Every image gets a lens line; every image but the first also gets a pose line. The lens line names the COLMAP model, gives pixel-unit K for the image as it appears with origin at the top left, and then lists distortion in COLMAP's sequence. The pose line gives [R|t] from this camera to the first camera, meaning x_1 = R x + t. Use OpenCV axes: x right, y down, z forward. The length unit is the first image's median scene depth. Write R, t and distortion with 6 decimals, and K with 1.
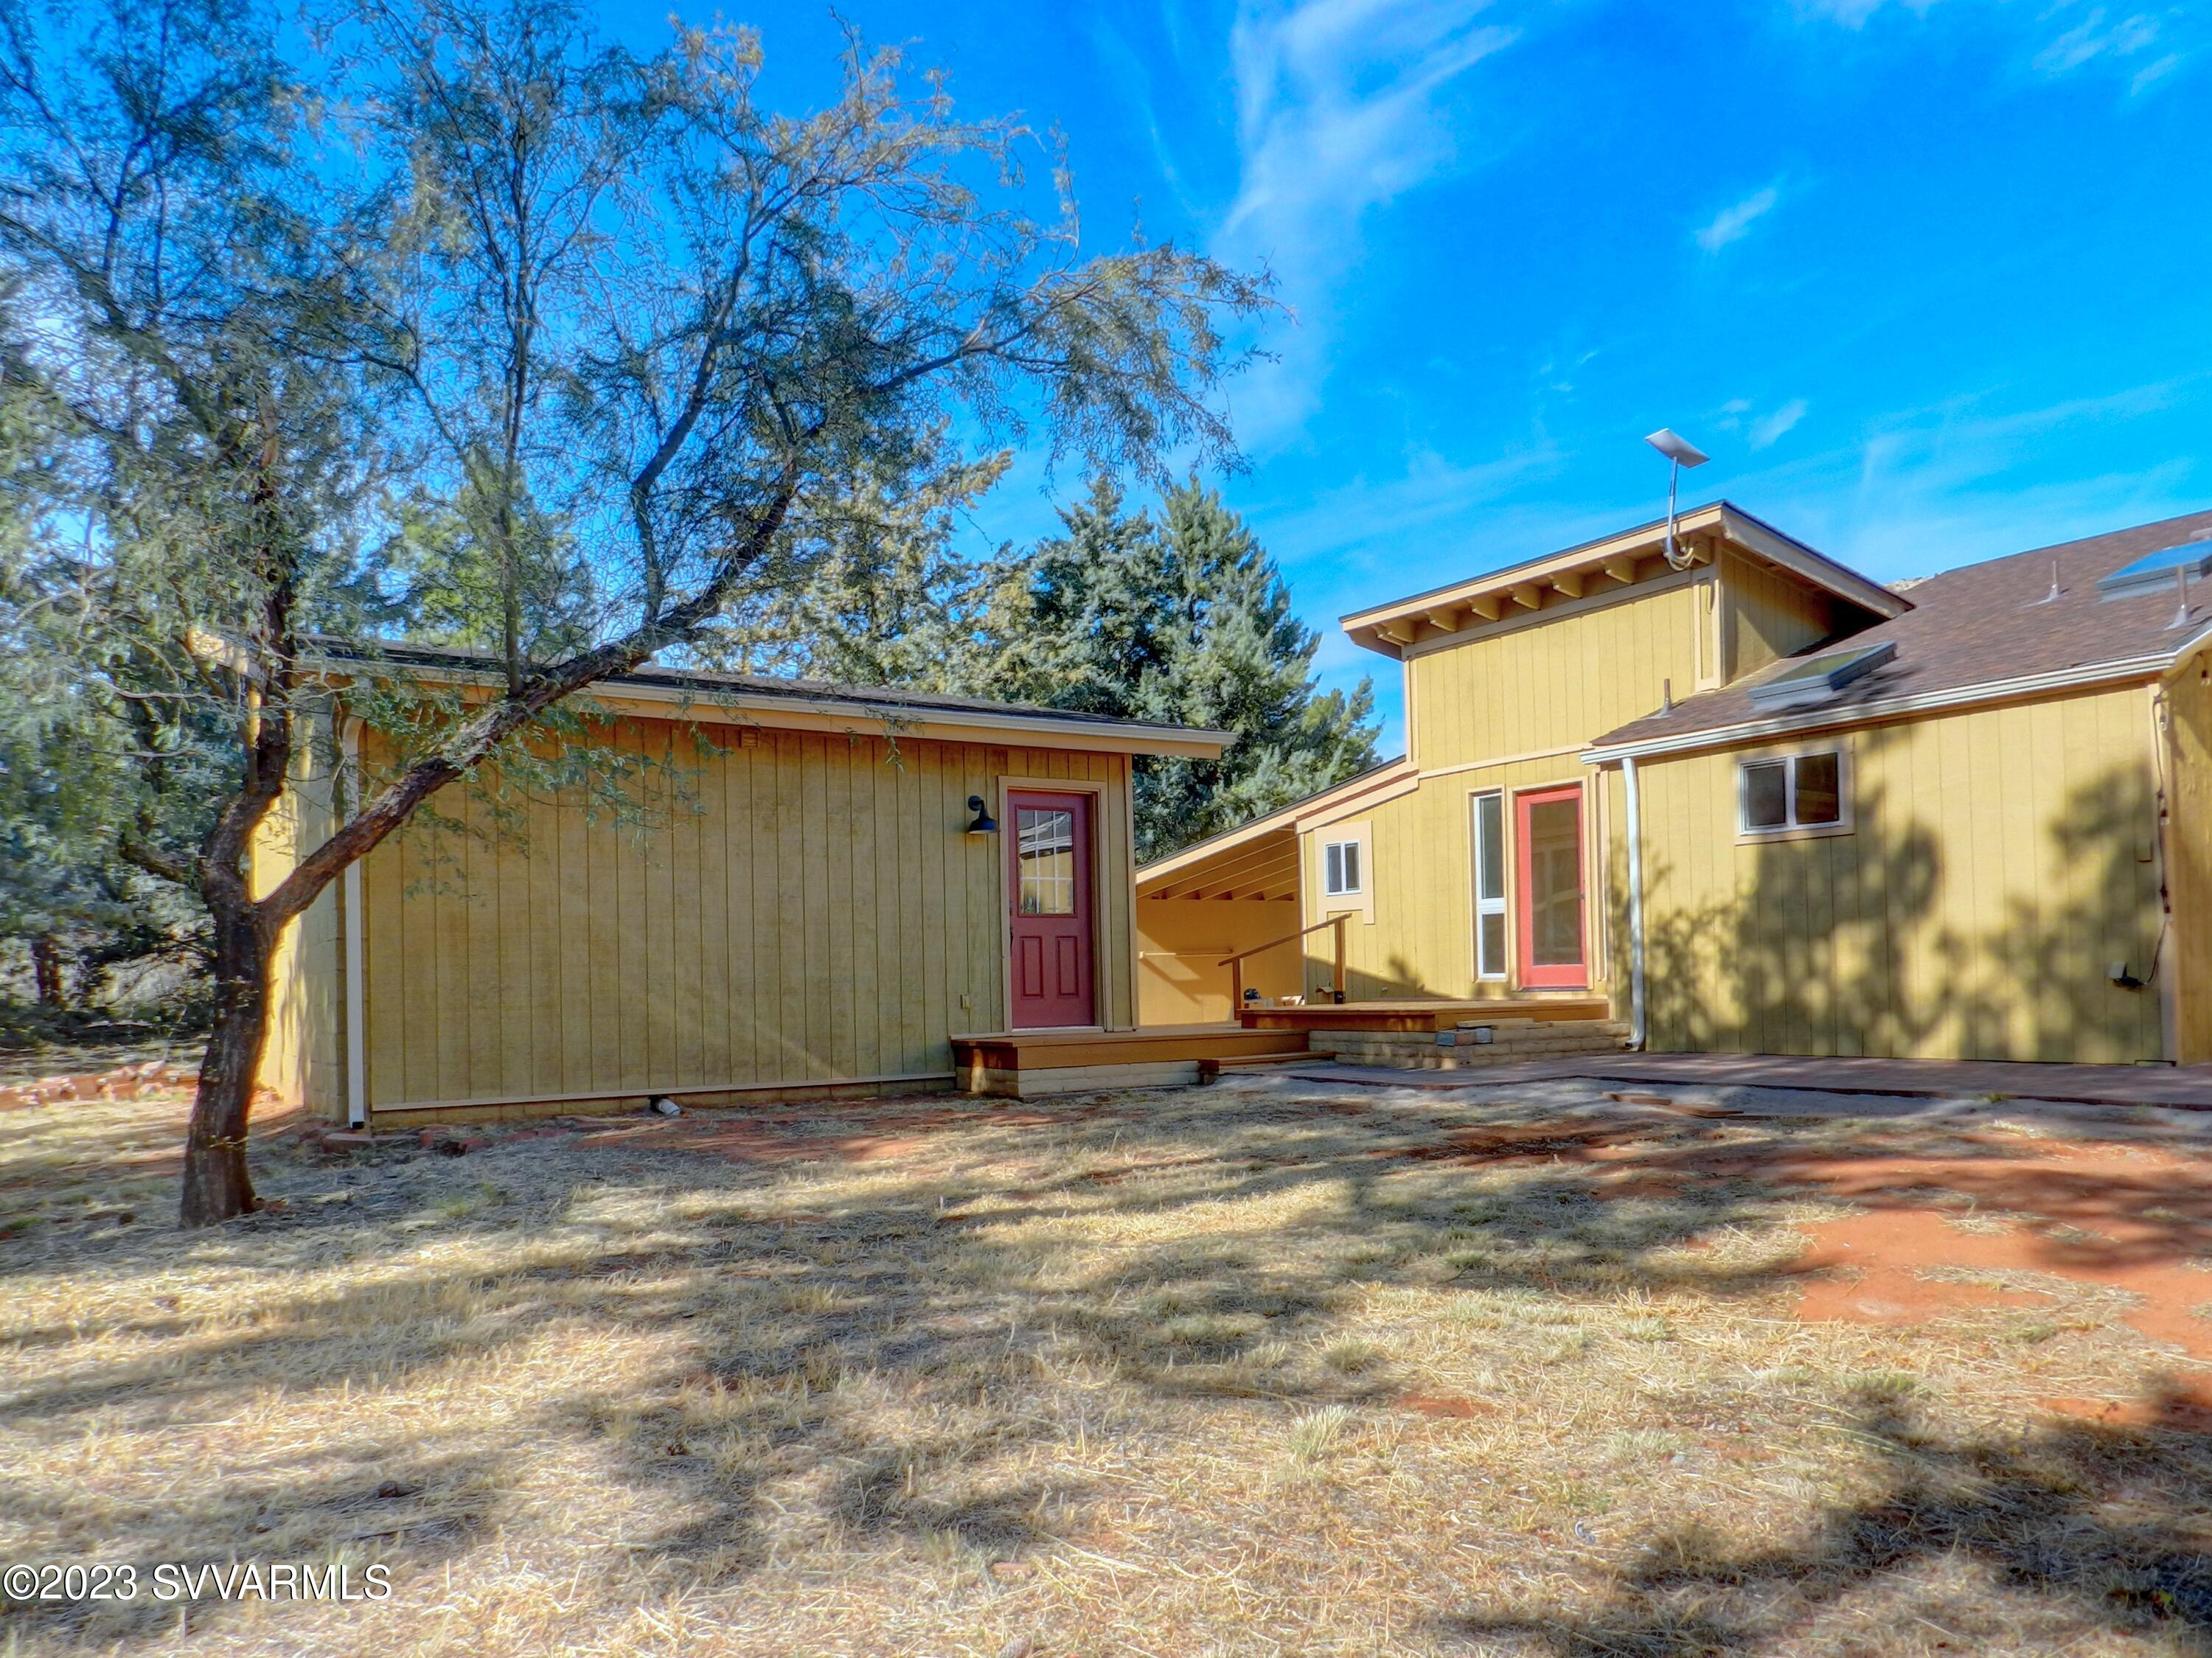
lens RADIAL K [[1526.0, 0, 1112.6], [0, 1526.0, 829.7], [0, 0, 1]] dist [0.022787, -0.013988]
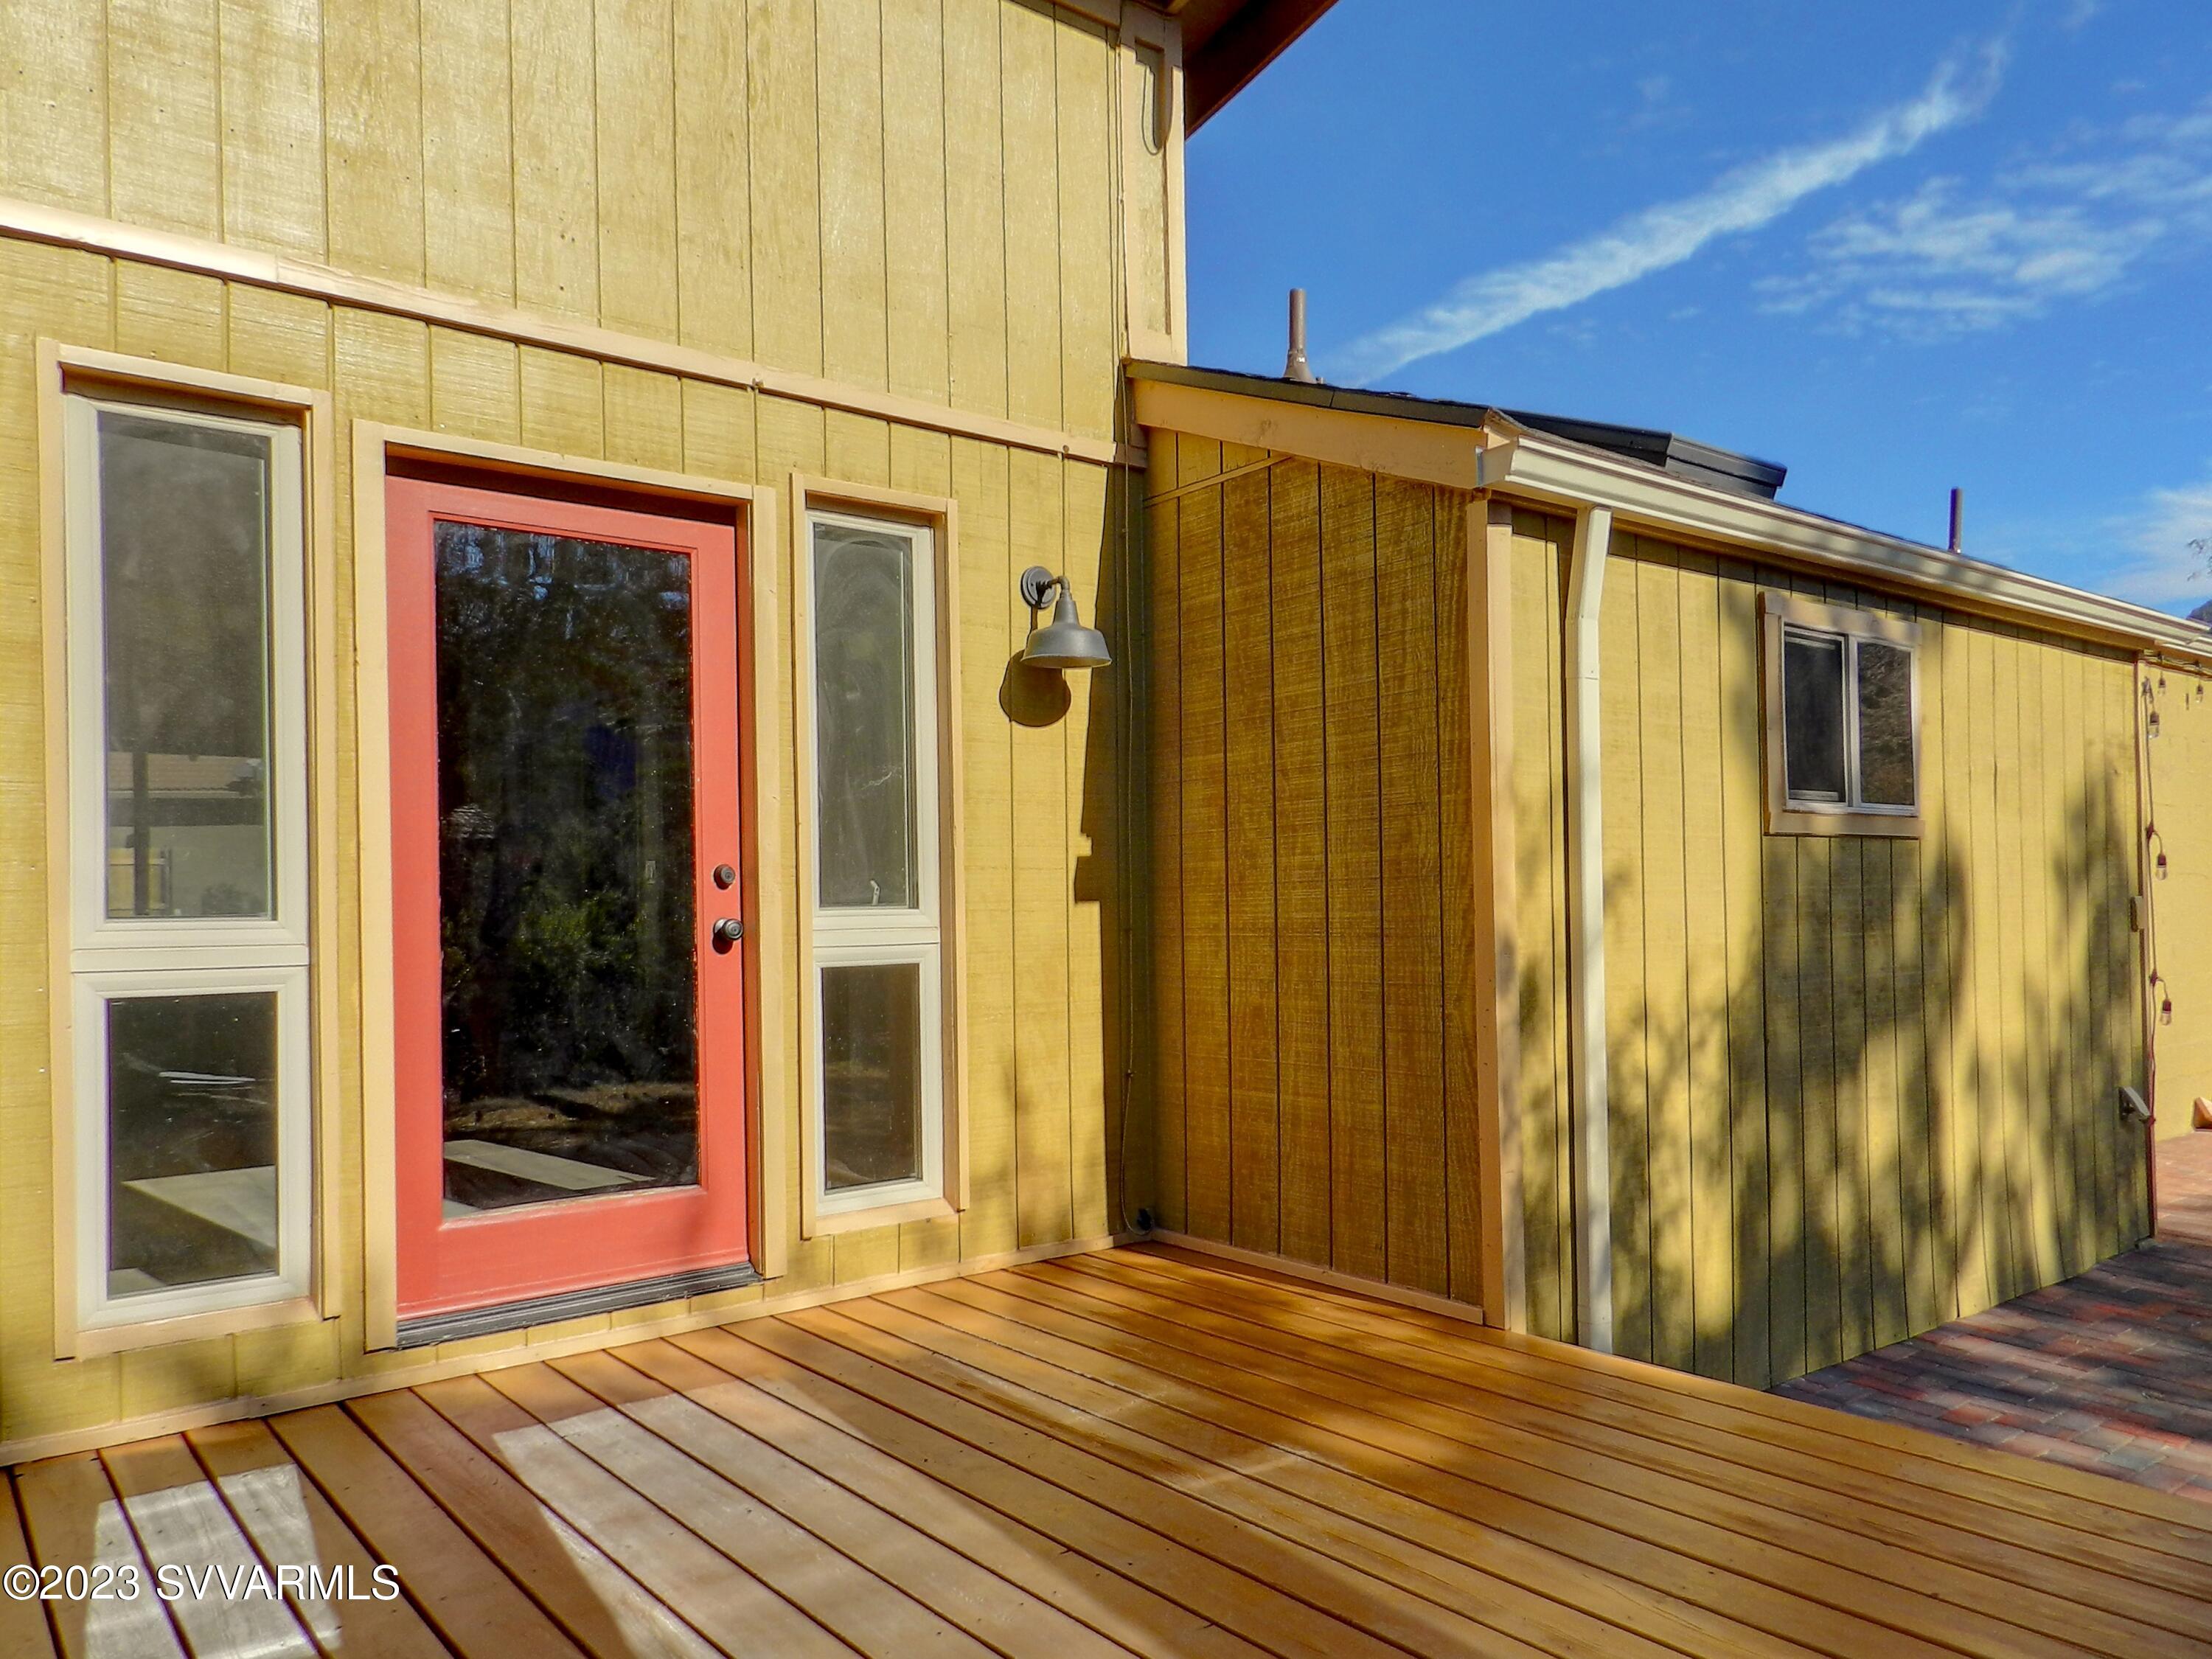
lens RADIAL K [[1526.1, 0, 1112.6], [0, 1526.1, 830.2], [0, 0, 1]] dist [0.022787, -0.013988]
pose [[-0.093735, 0.081597, 0.992248, 0.045389], [-0.080793, 0.992725, -0.089269, 0.053290], [-0.992314, -0.088534, -0.086461, 1.147726]]
